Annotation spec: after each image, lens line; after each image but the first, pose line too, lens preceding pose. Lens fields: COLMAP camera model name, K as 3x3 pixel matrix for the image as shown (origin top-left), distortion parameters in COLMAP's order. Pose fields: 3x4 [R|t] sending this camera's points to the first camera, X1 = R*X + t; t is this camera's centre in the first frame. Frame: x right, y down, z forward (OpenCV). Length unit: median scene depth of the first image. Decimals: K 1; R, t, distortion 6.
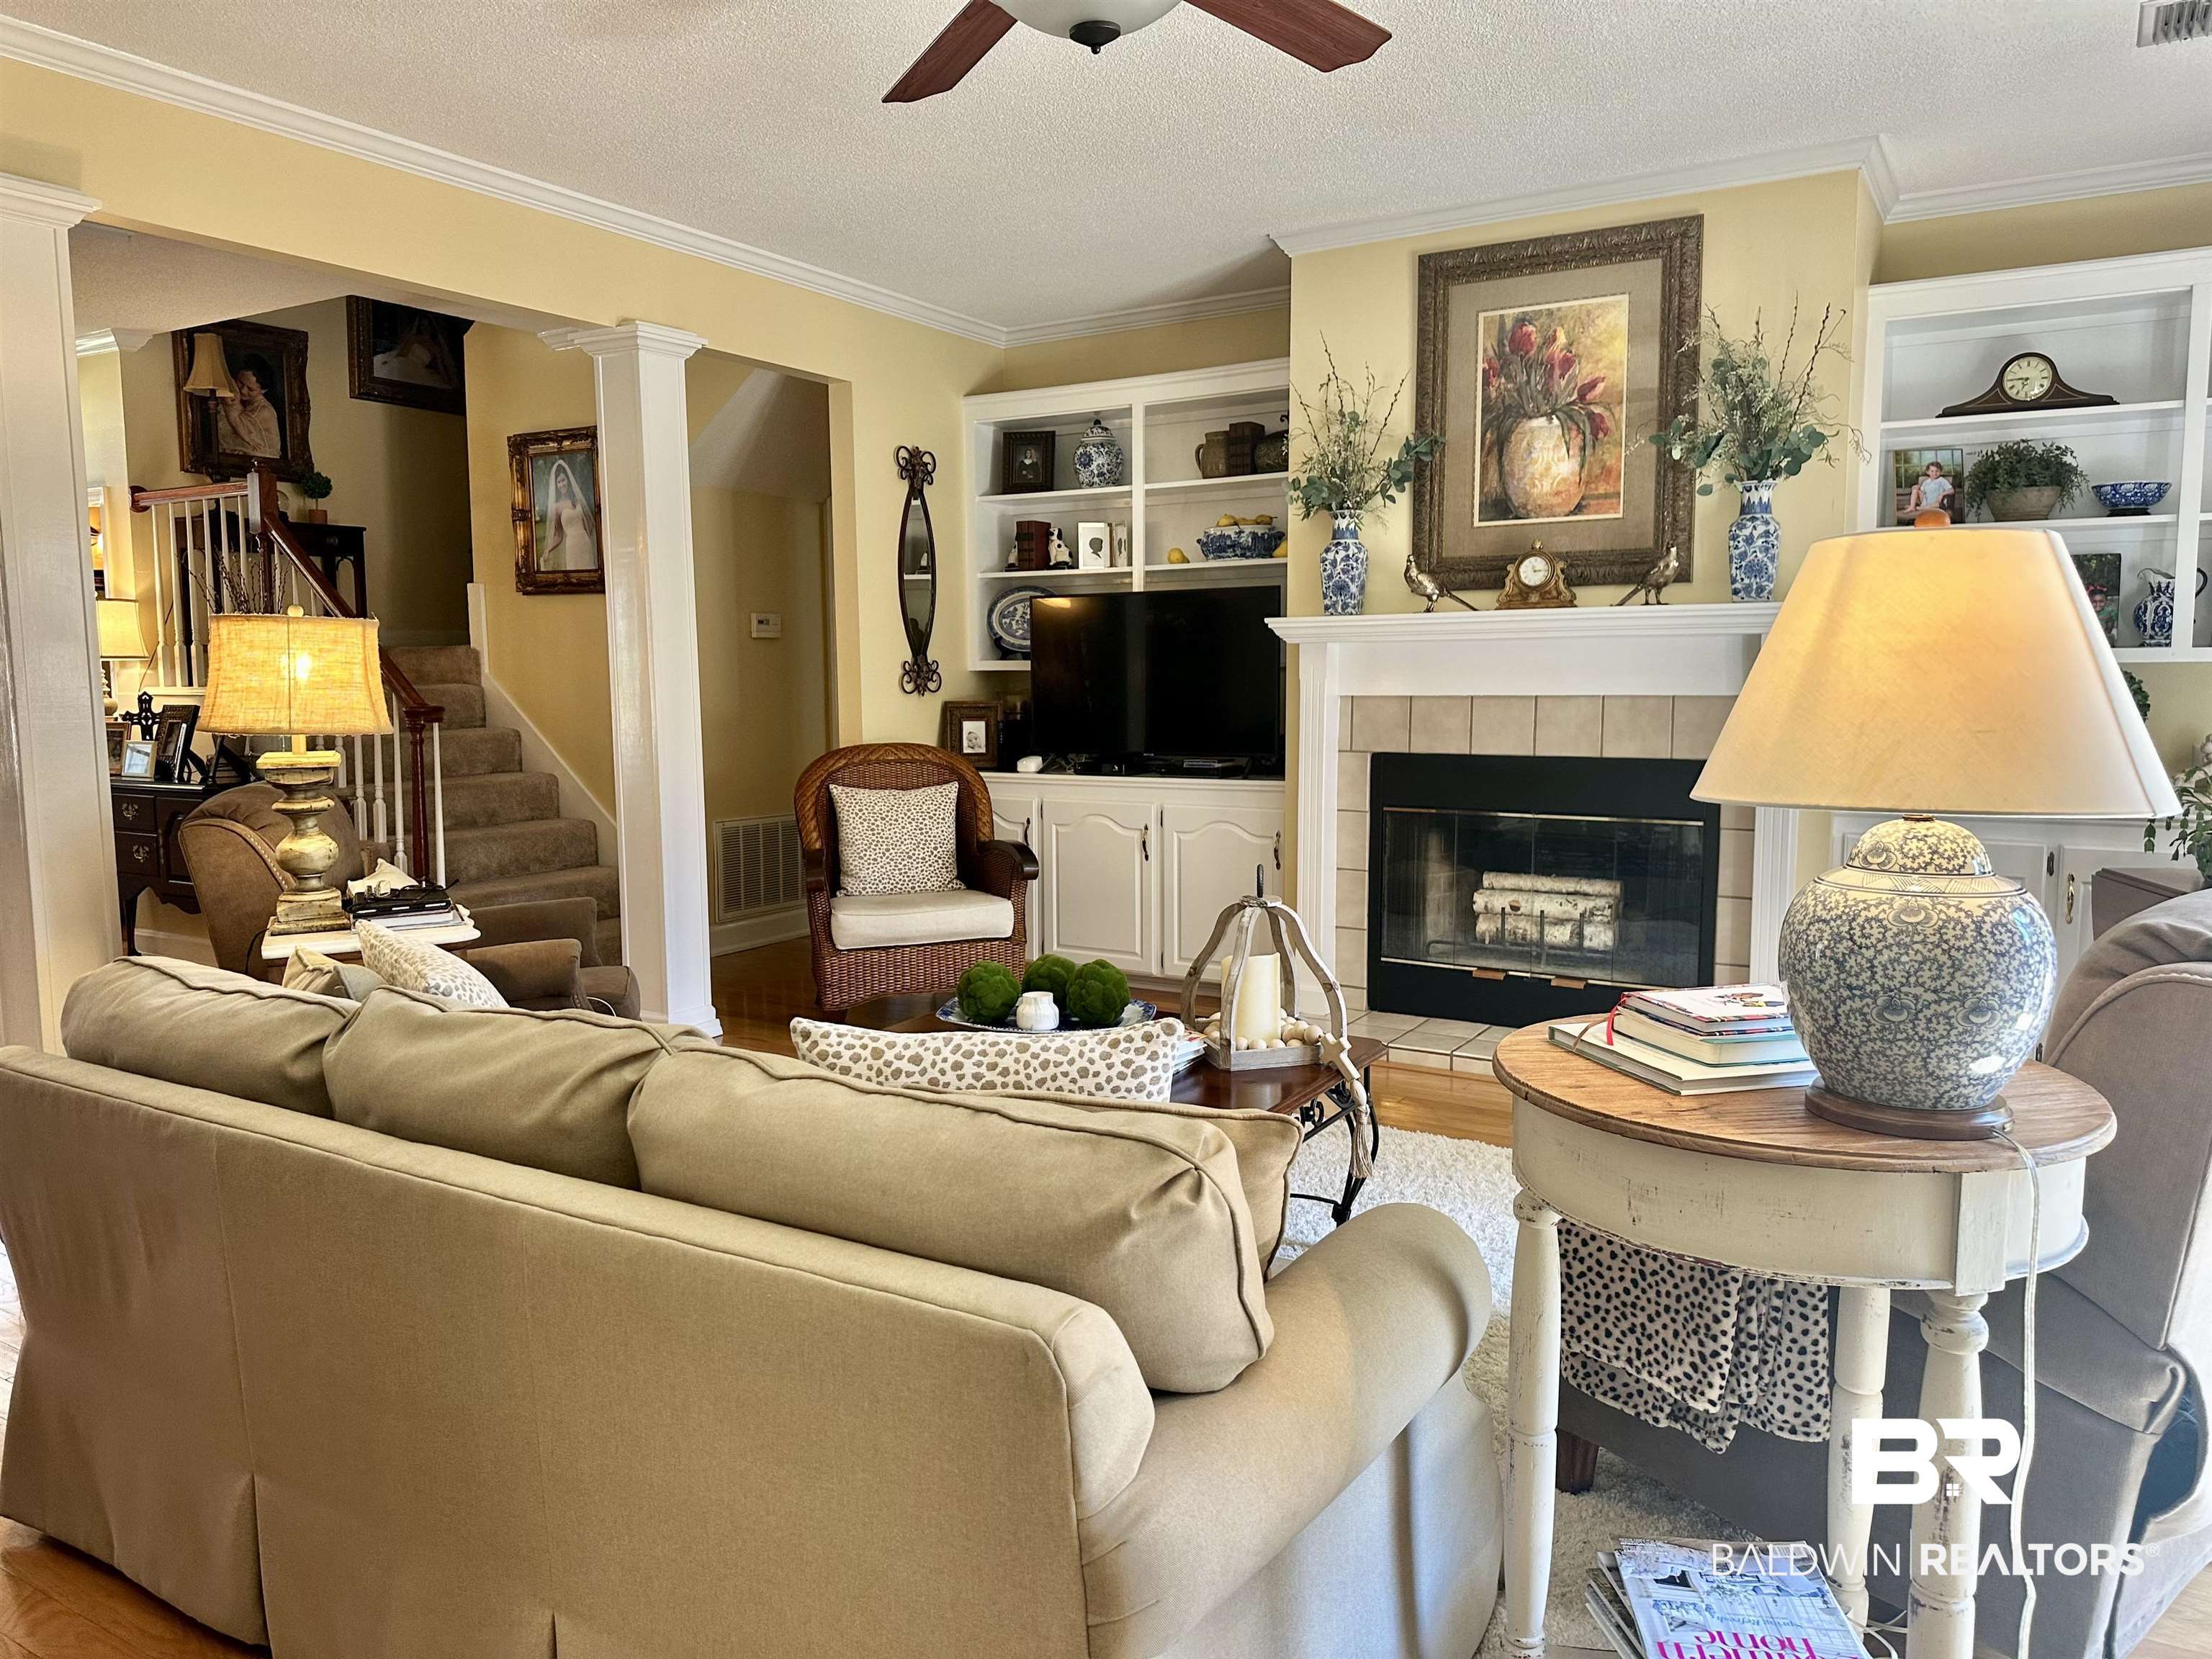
lens RADIAL K [[1567.3, 0, 1094.9], [0, 1567.3, 819.5], [0, 0, 1]] dist [0.141725, -0.196438]
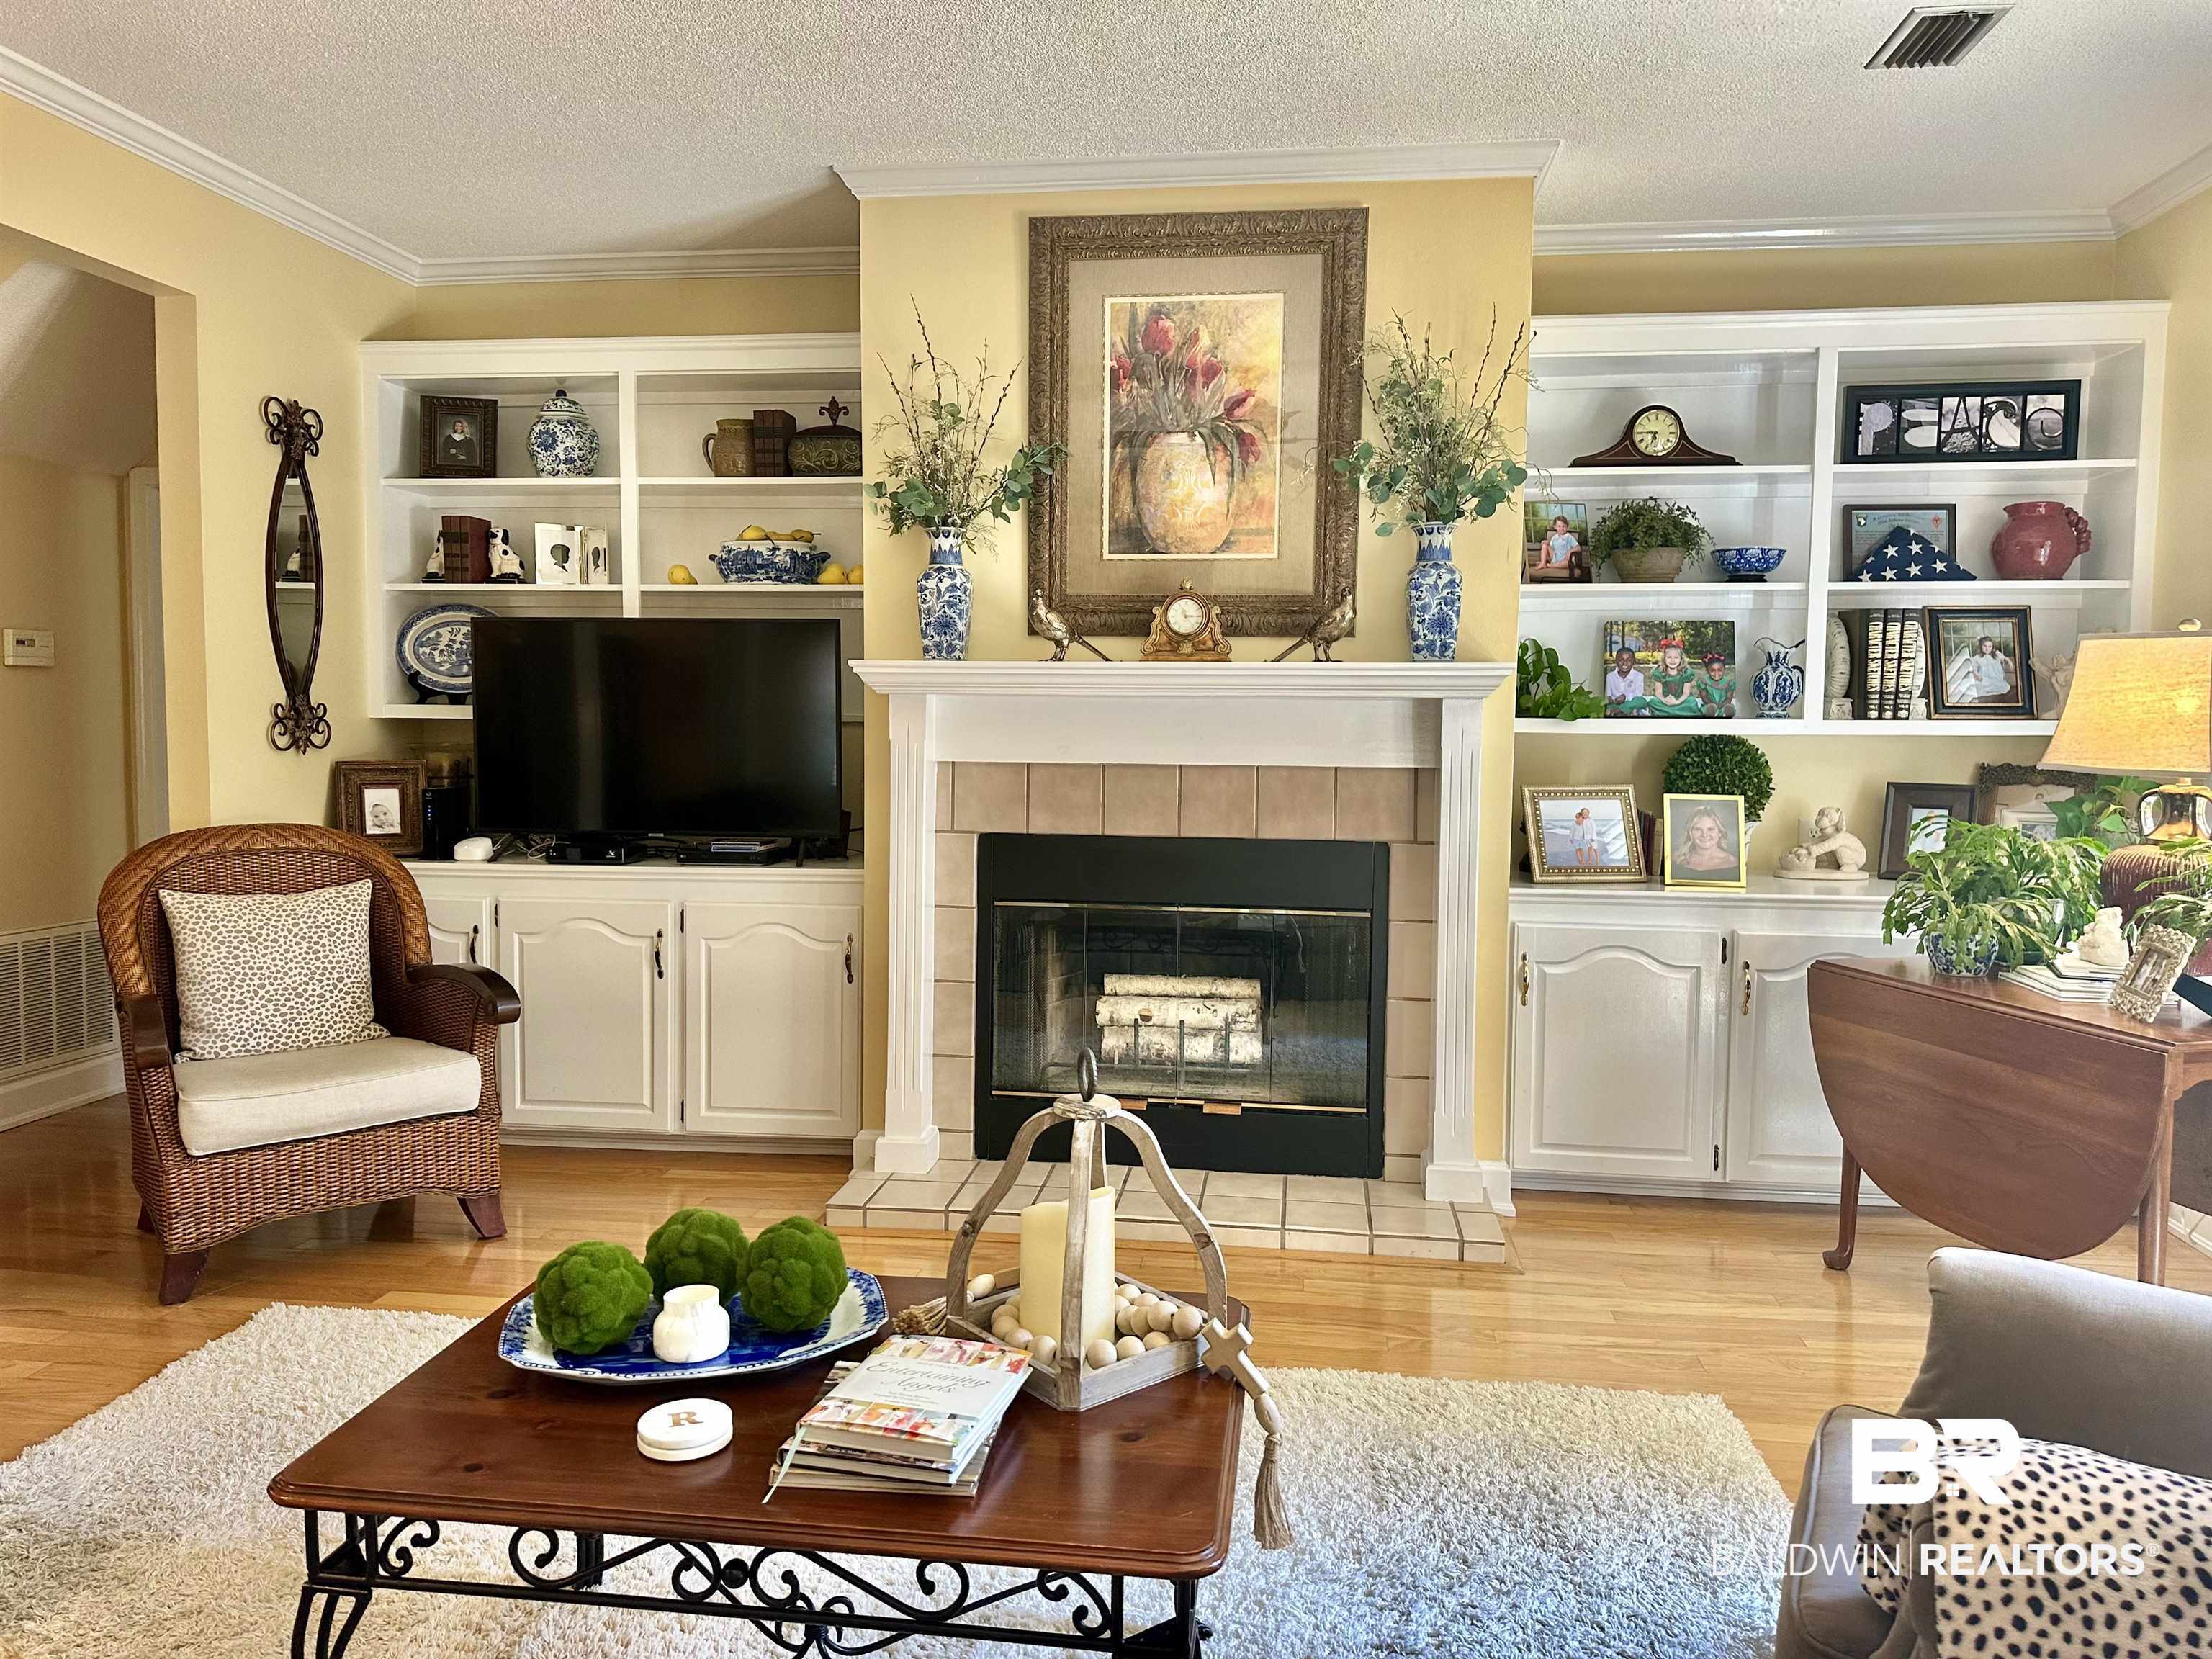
lens RADIAL K [[1553.8, 0, 1103.7], [0, 1553.8, 810.7], [0, 0, 1]] dist [0.171849, -0.271212]
pose [[0.913858, -0.010279, 0.405904, -0.087105], [0.023618, 0.999333, -0.027867, -0.030794], [-0.405346, 0.035053, 0.913491, 0.258044]]
